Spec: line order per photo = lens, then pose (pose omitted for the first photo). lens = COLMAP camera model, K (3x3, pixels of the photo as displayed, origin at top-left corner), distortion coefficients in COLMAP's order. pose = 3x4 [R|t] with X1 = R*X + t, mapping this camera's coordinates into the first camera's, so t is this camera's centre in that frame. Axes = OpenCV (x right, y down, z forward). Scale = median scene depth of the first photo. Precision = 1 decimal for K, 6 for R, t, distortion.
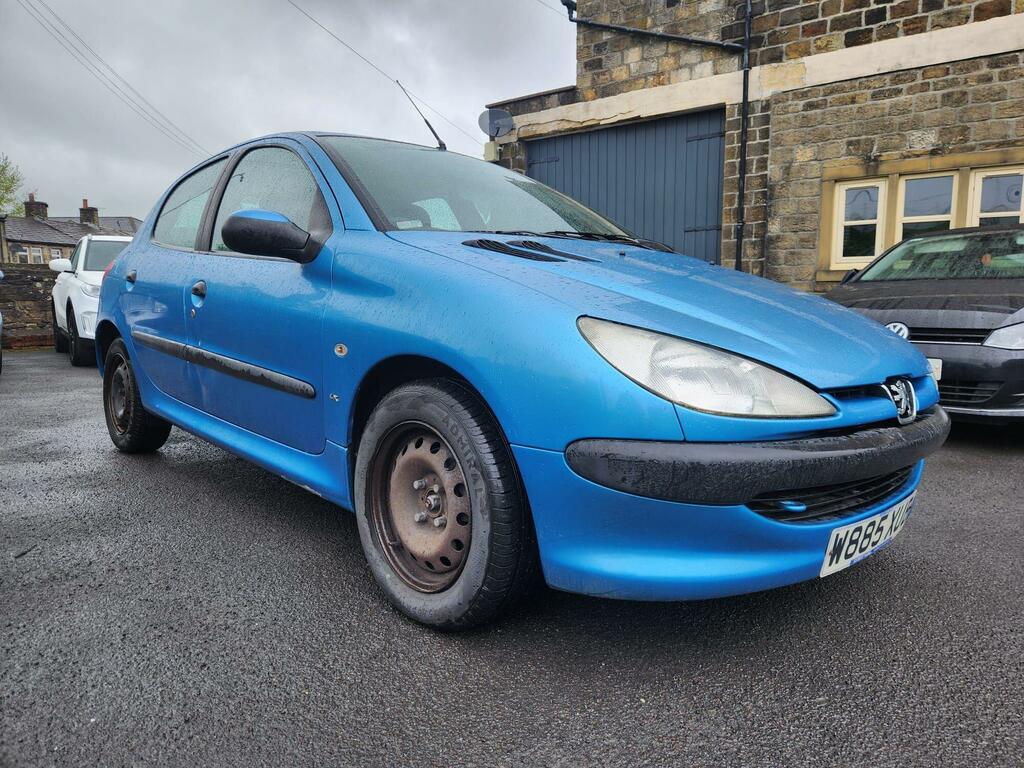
lens RADIAL K [[692.7, 0, 502.4], [0, 692.7, 379.7], [0, 0, 1]] dist [0.058930, -0.047616]
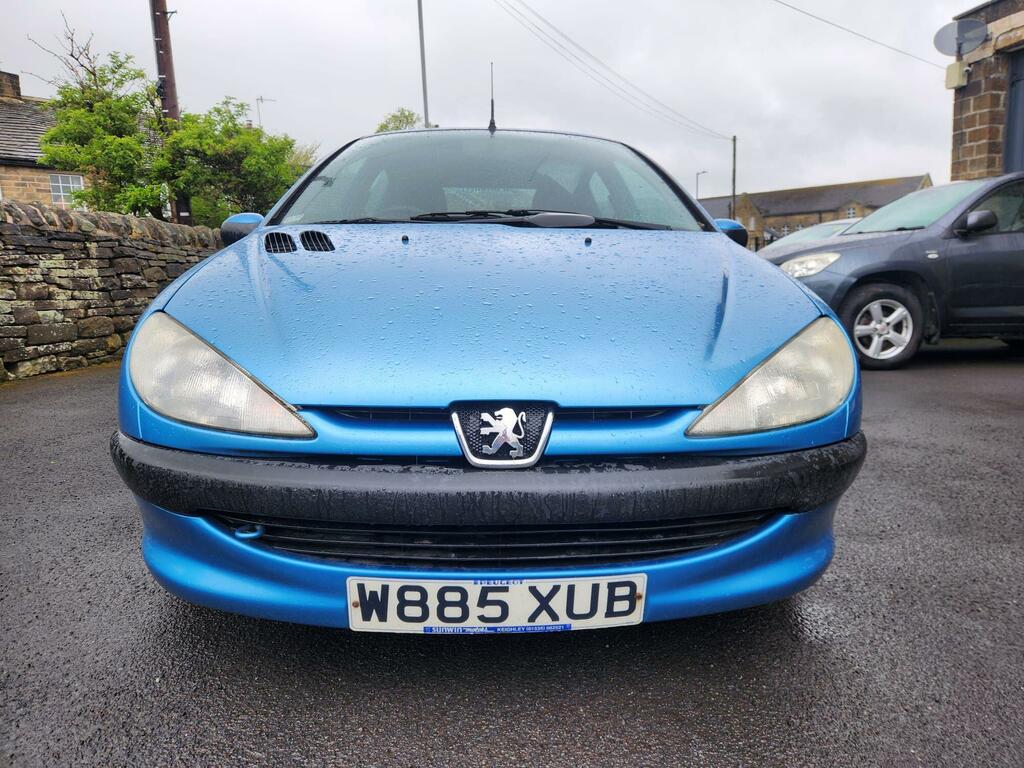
lens RADIAL K [[692.7, 0, 513.0], [0, 692.7, 382.6], [0, 0, 1]] dist [0.058930, -0.047616]
pose [[0.757130, 0.096515, -0.646095, 0.238854], [-0.062404, 0.995189, 0.075534, -0.018751], [0.650277, -0.016871, 0.759510, 0.106471]]
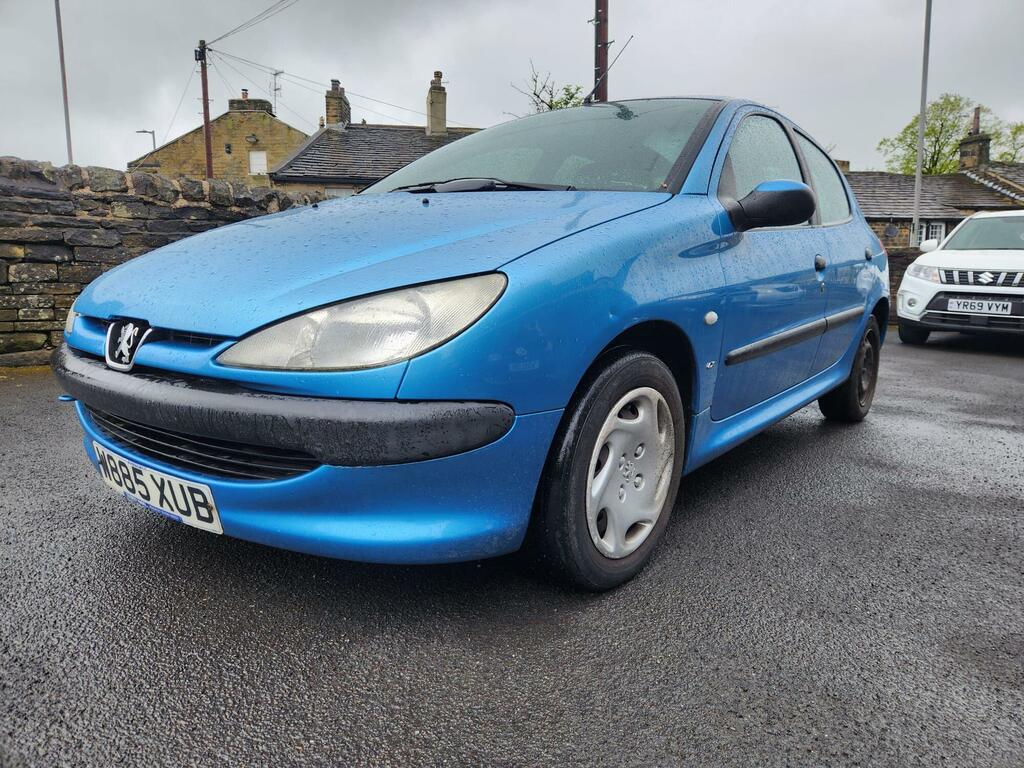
lens RADIAL K [[692.7, 0, 512.6], [0, 692.7, 378.9], [0, 0, 1]] dist [0.058930, -0.047616]
pose [[0.149663, 0.143957, -0.978201, 0.350365], [-0.126415, 0.984010, 0.125471, -0.024141], [0.980622, 0.104881, 0.165469, 0.301341]]
